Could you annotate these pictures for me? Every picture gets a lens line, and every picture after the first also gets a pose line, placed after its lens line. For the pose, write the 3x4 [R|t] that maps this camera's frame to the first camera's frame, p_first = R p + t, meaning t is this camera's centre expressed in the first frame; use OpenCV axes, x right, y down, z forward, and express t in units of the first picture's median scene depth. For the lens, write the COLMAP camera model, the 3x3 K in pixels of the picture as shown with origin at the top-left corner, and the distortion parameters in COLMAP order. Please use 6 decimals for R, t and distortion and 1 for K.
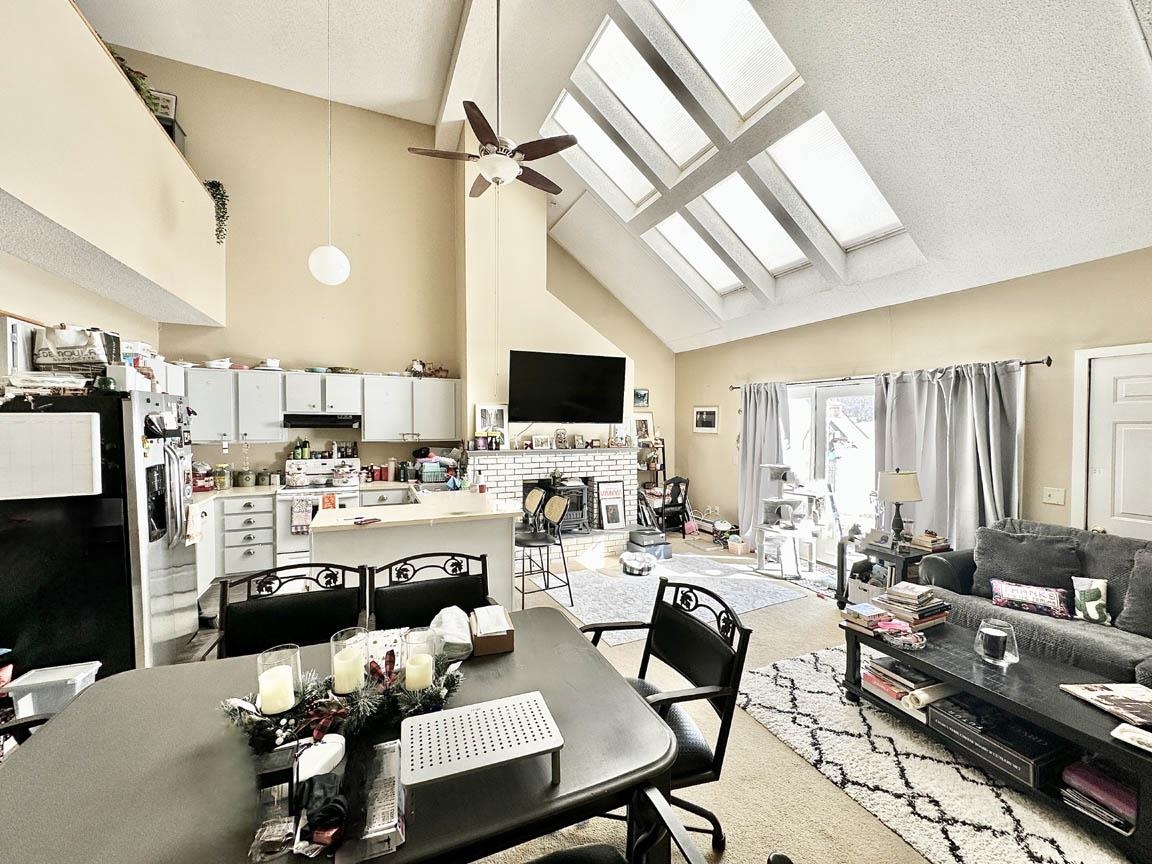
lens RADIAL K [[464.1, 0, 587.2], [0, 464.1, 432.4], [0, 0, 1]] dist [-0.010533, -0.000402]
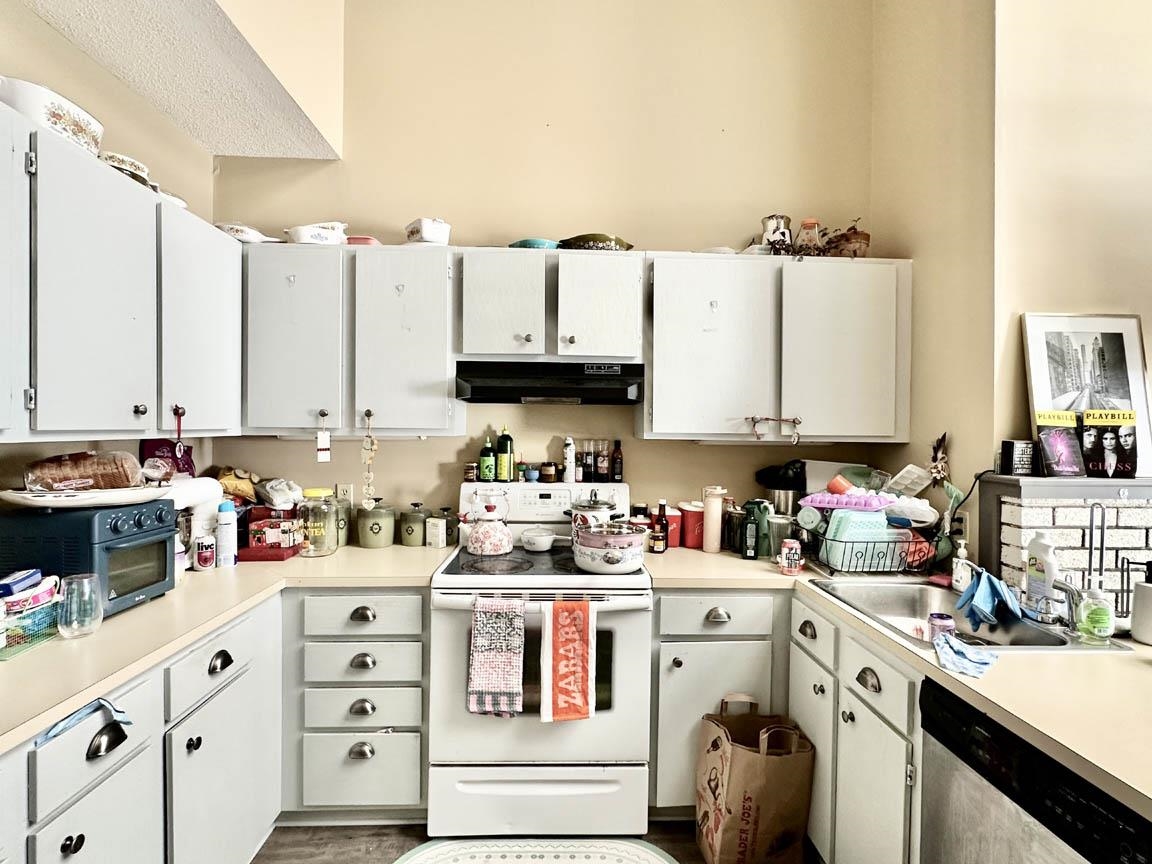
lens RADIAL K [[544.8, 0, 576.4], [0, 544.8, 431.3], [0, 0, 1]] dist [-0.006621, -0.000507]
pose [[0.926164, 0.008221, -0.377032, -0.379874], [-0.014765, 0.999786, -0.014470, 0.020911], [0.376832, 0.018969, 0.926087, 0.596808]]
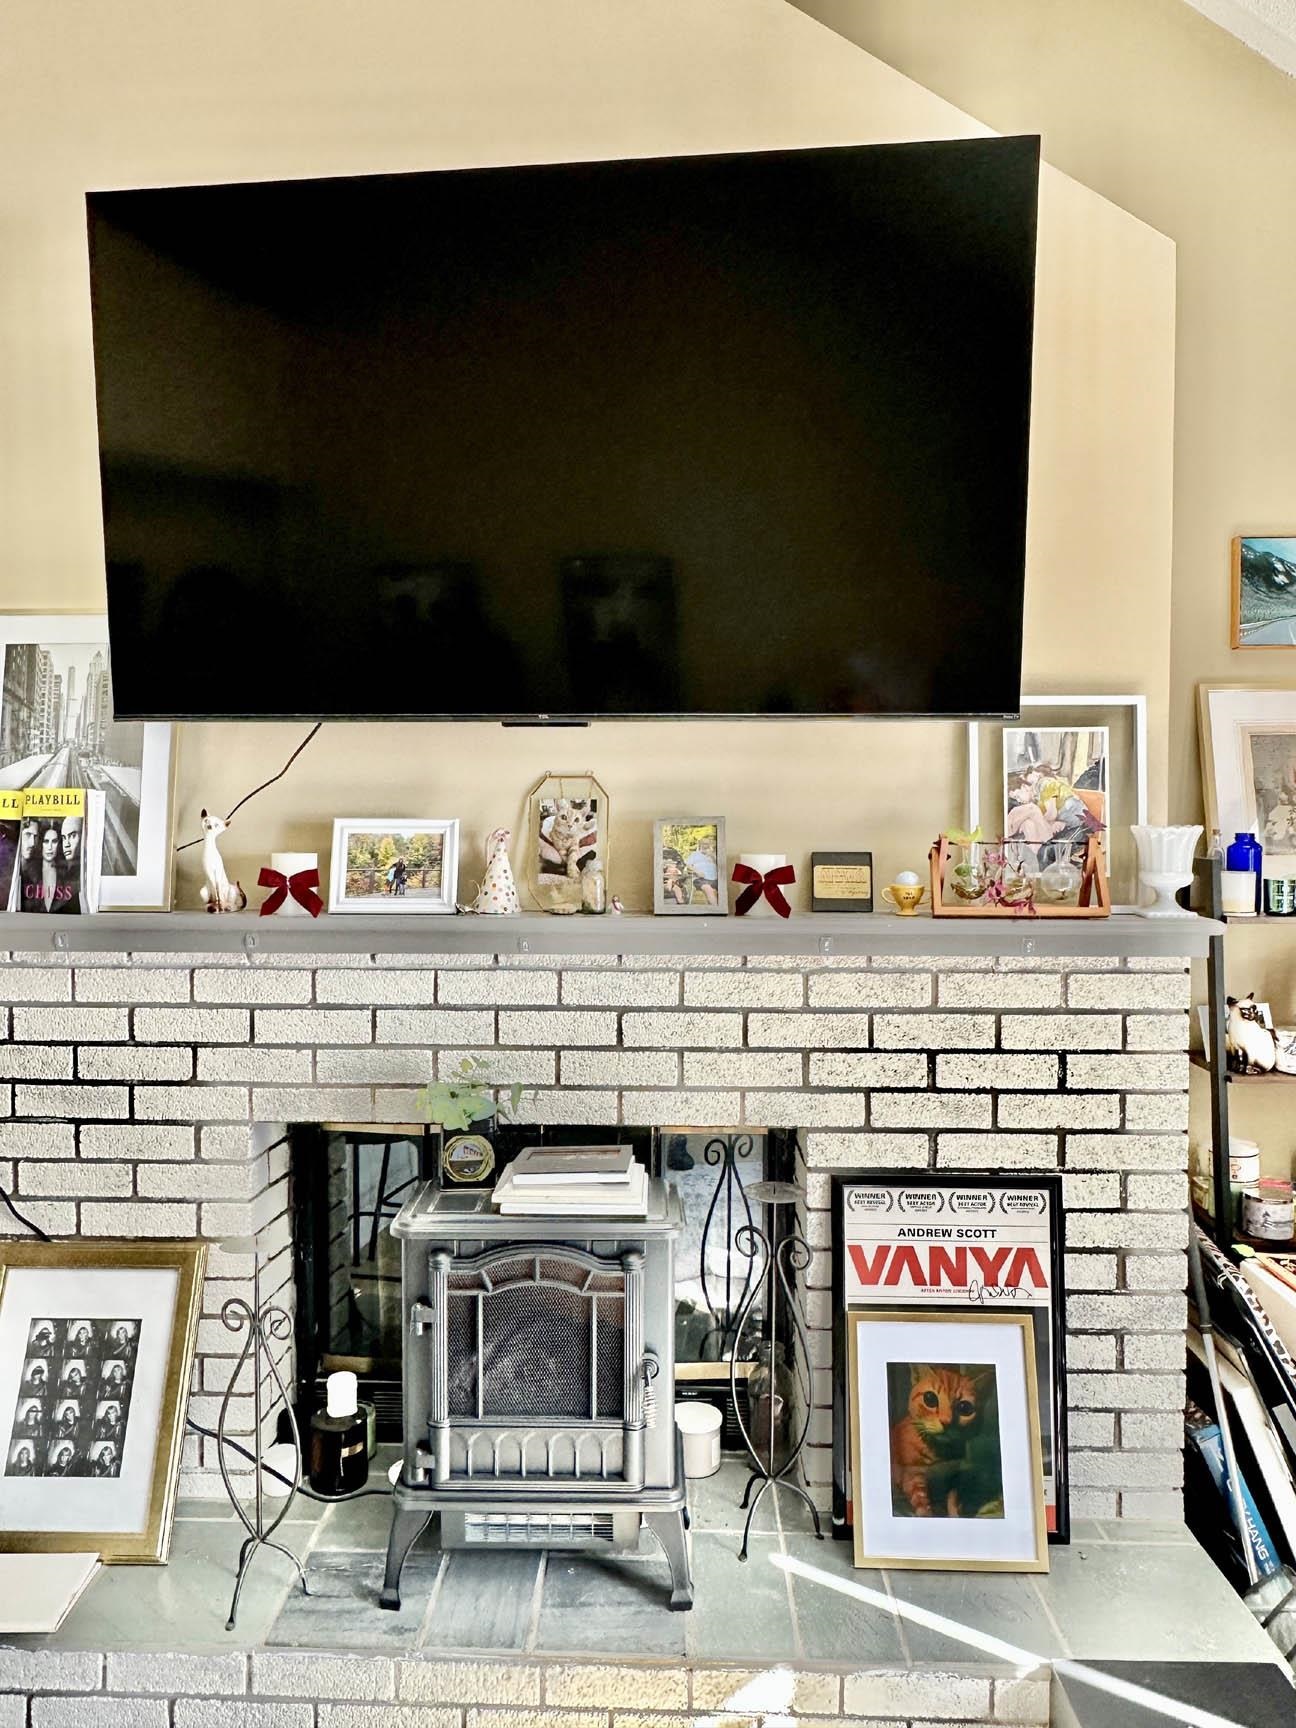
lens RADIAL K [[1231.3, 0, 646.8], [0, 1231.3, 870.0], [0, 0, 1]] dist [-0.010365, -0.001813]
pose [[0.903831, 0.002951, -0.427879, 0.139906], [-0.008522, 0.999902, -0.011106, 0.028066], [0.427804, 0.013684, 0.903768, 0.743385]]
